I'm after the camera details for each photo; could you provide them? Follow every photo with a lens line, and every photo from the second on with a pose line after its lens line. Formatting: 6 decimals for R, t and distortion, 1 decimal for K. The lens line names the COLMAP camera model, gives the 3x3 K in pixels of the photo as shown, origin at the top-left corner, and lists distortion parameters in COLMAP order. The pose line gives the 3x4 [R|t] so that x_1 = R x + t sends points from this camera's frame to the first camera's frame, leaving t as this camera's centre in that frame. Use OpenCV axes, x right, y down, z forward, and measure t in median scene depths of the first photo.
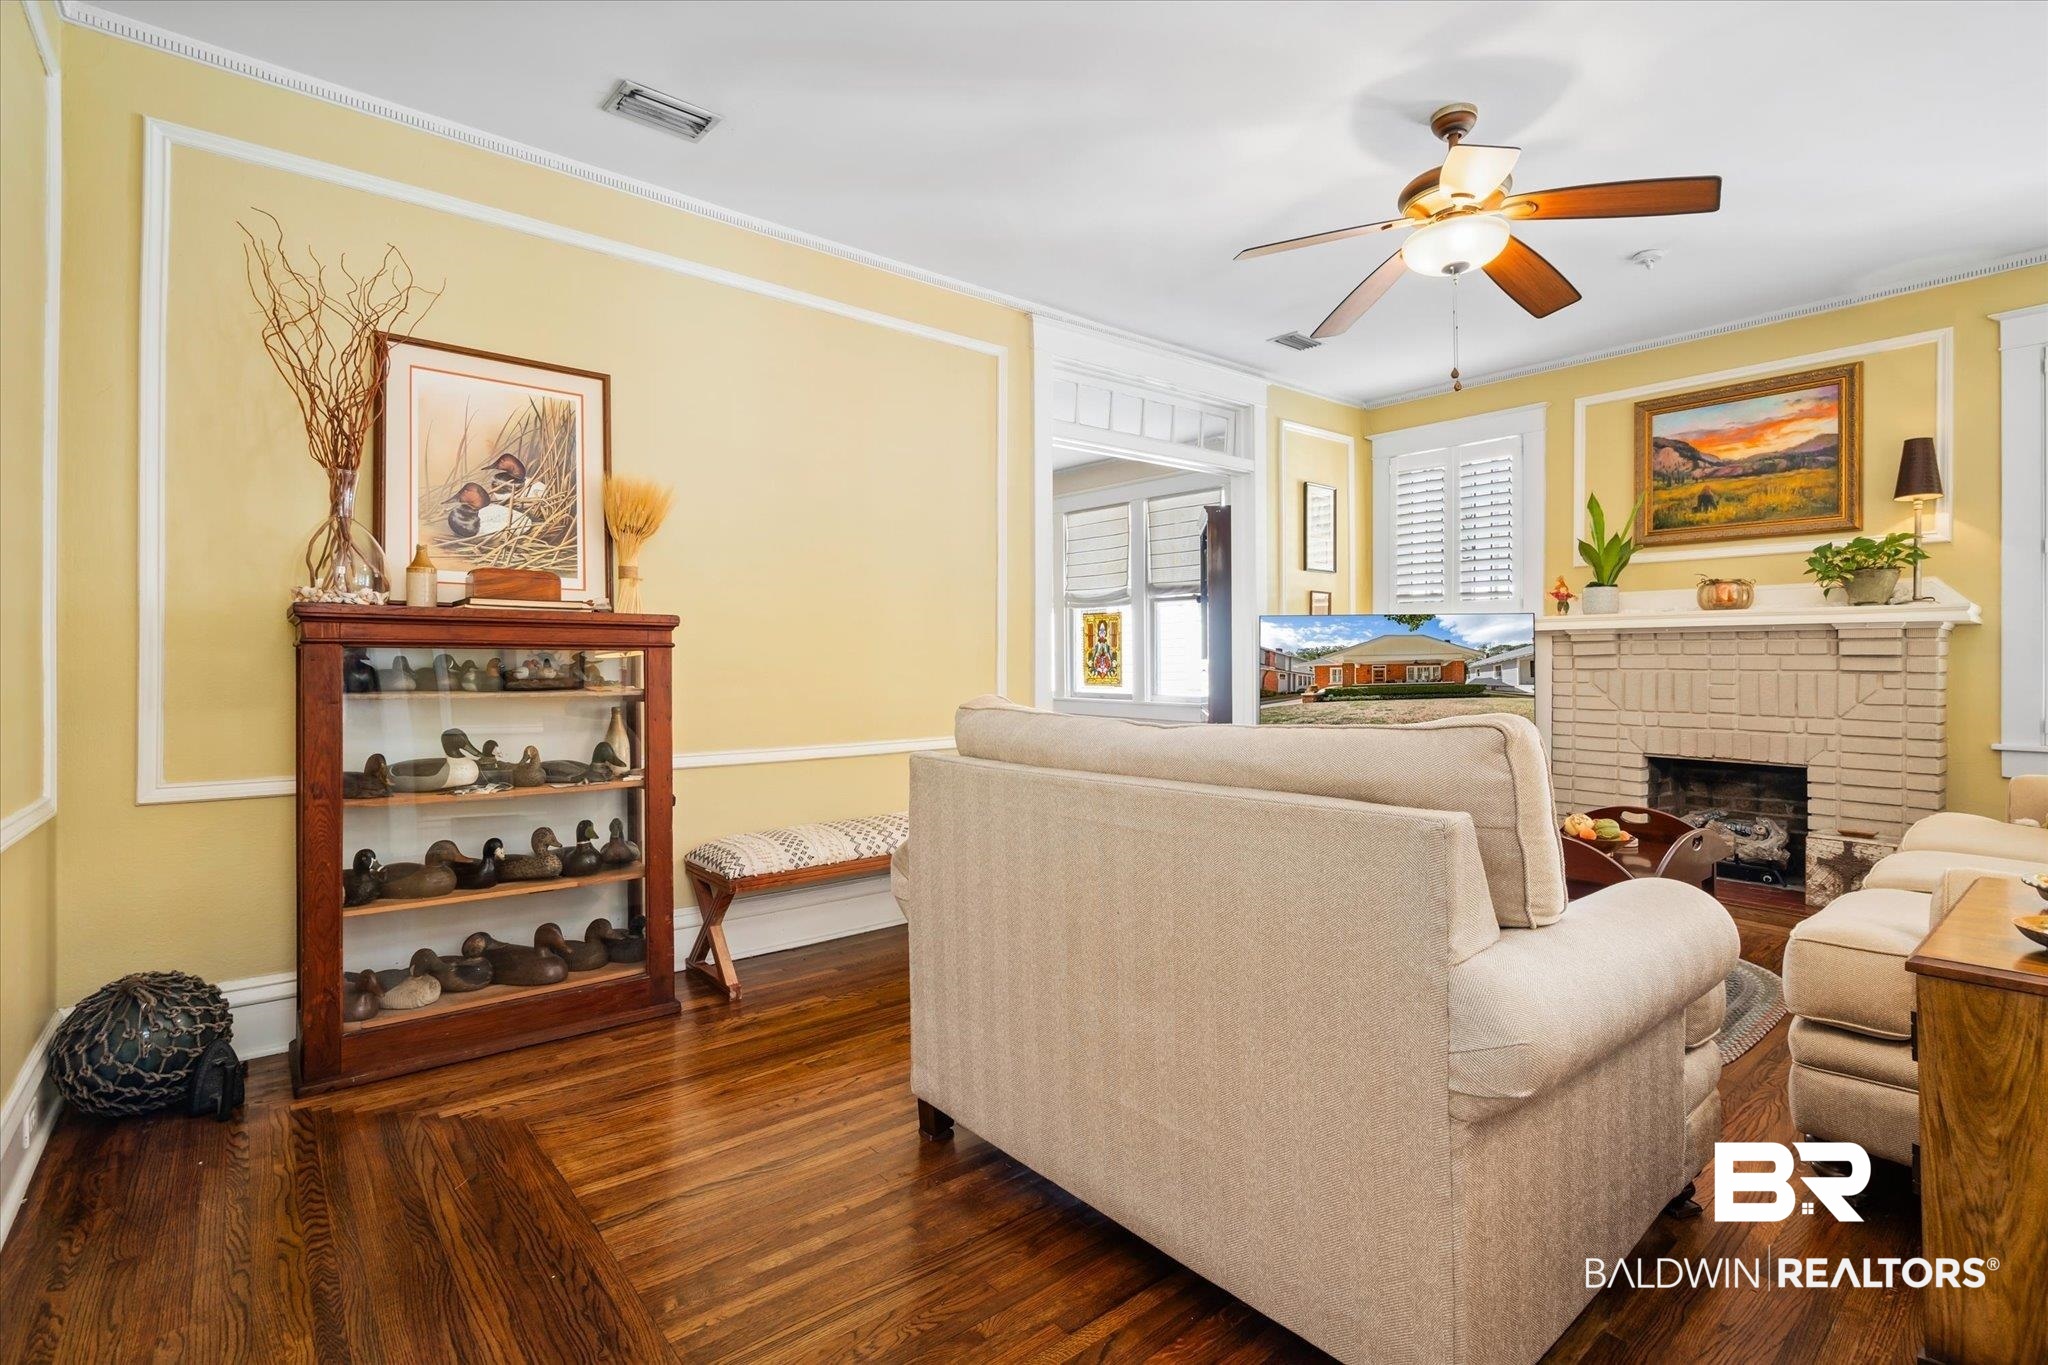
lens RADIAL K [[944.9, 0, 1025.3], [0, 944.9, 663.2], [0, 0, 1]] dist [-0.001086, 0.001616]
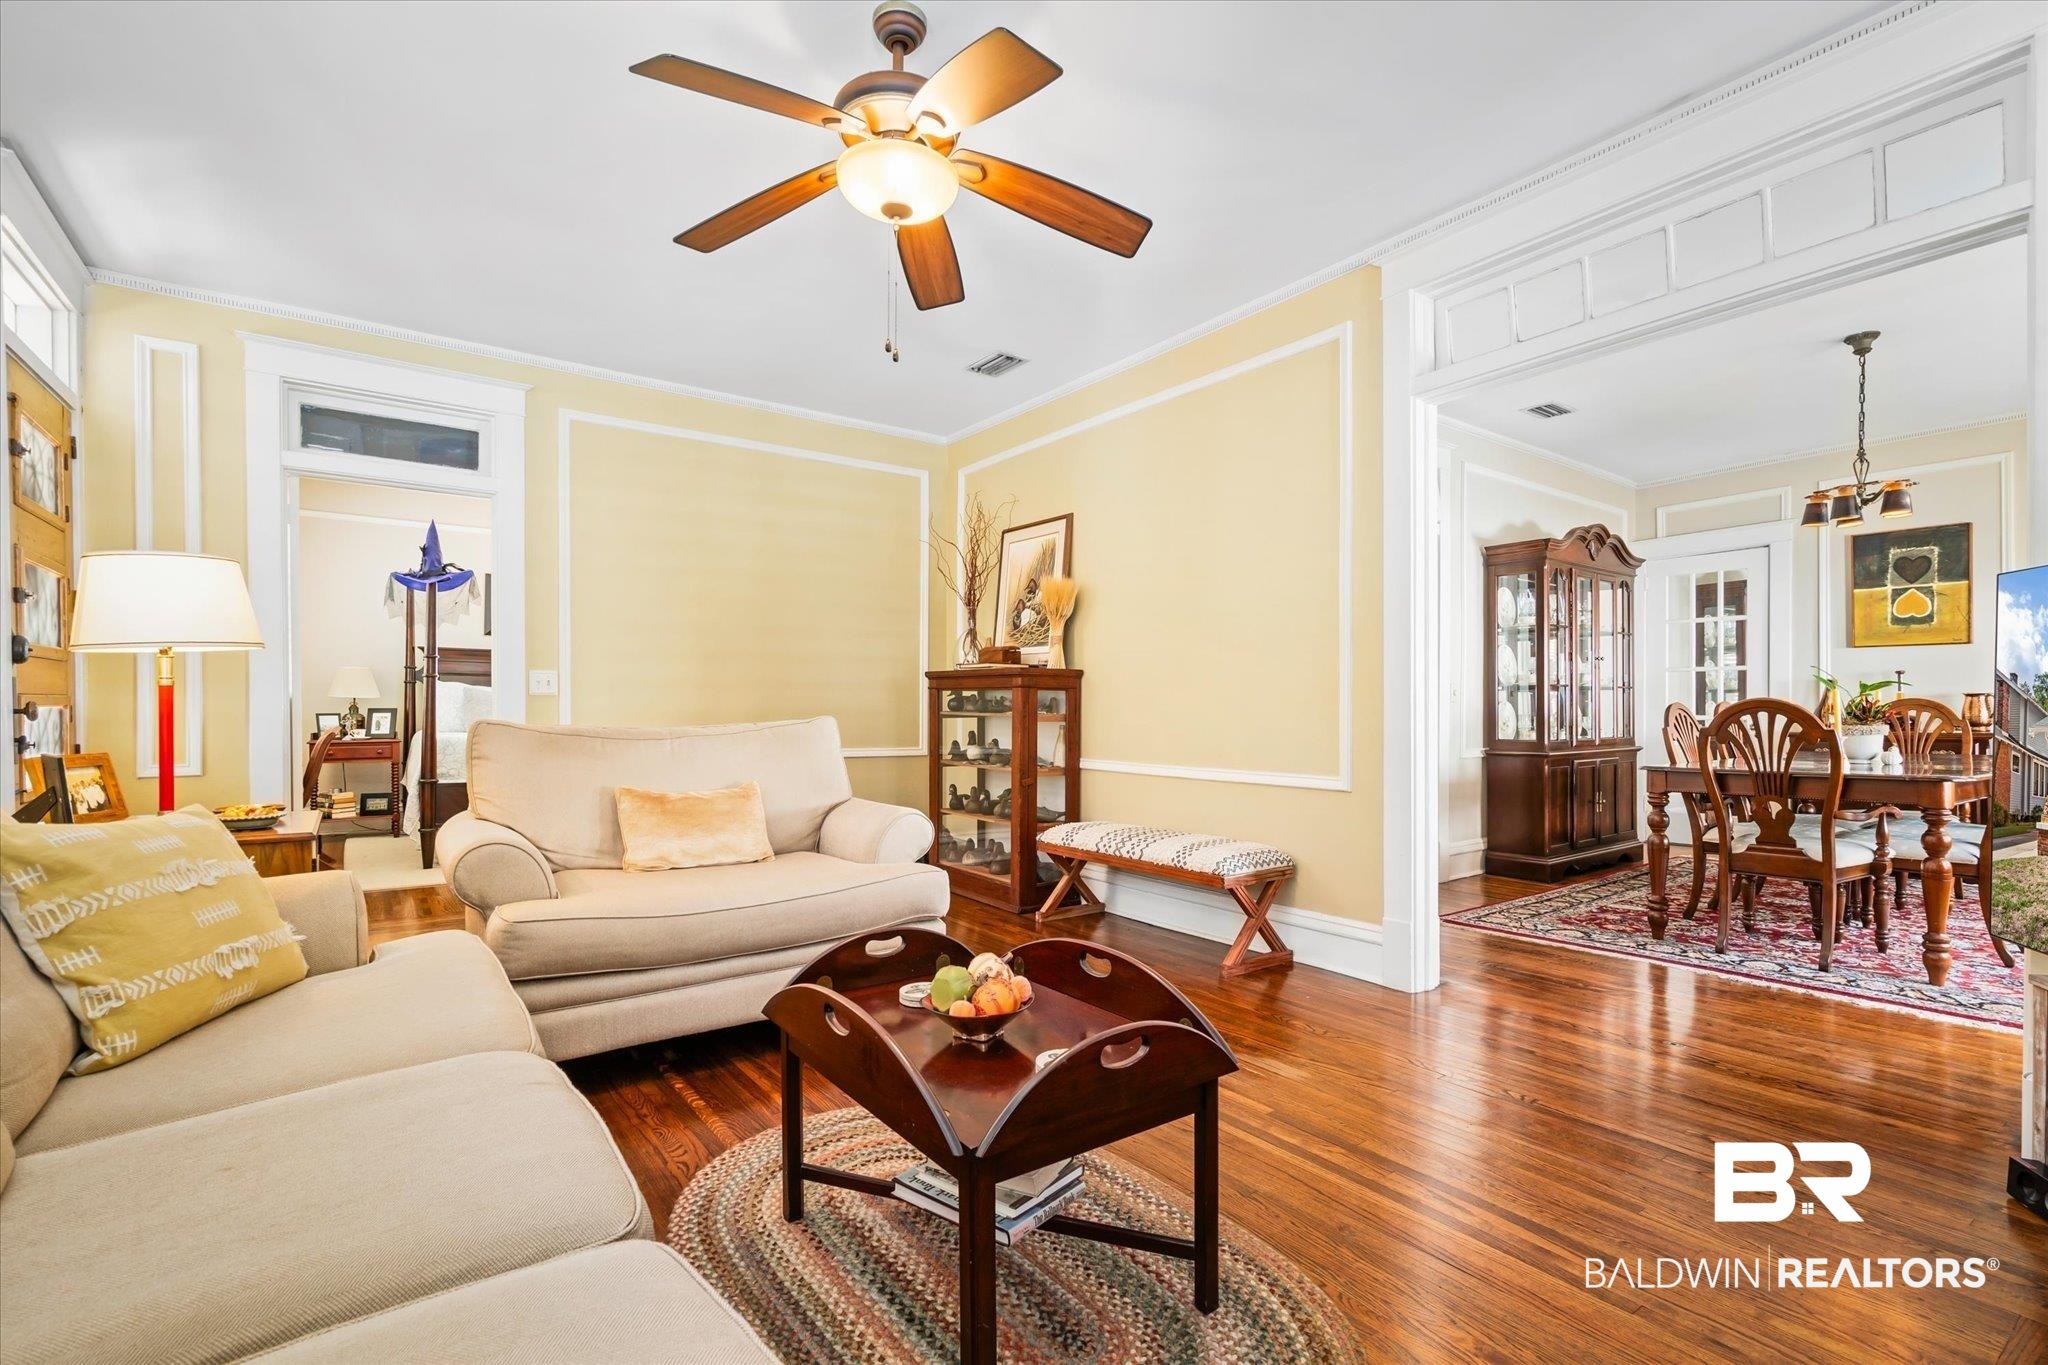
lens RADIAL K [[944.9, 0, 1025.3], [0, 944.9, 663.2], [0, 0, 1]] dist [-0.001086, 0.001616]
pose [[-0.084424, -0.028970, -0.996009, 1.179484], [-0.001602, 0.999580, -0.028938, -0.015535], [0.996429, -0.000847, -0.084435, 1.134115]]
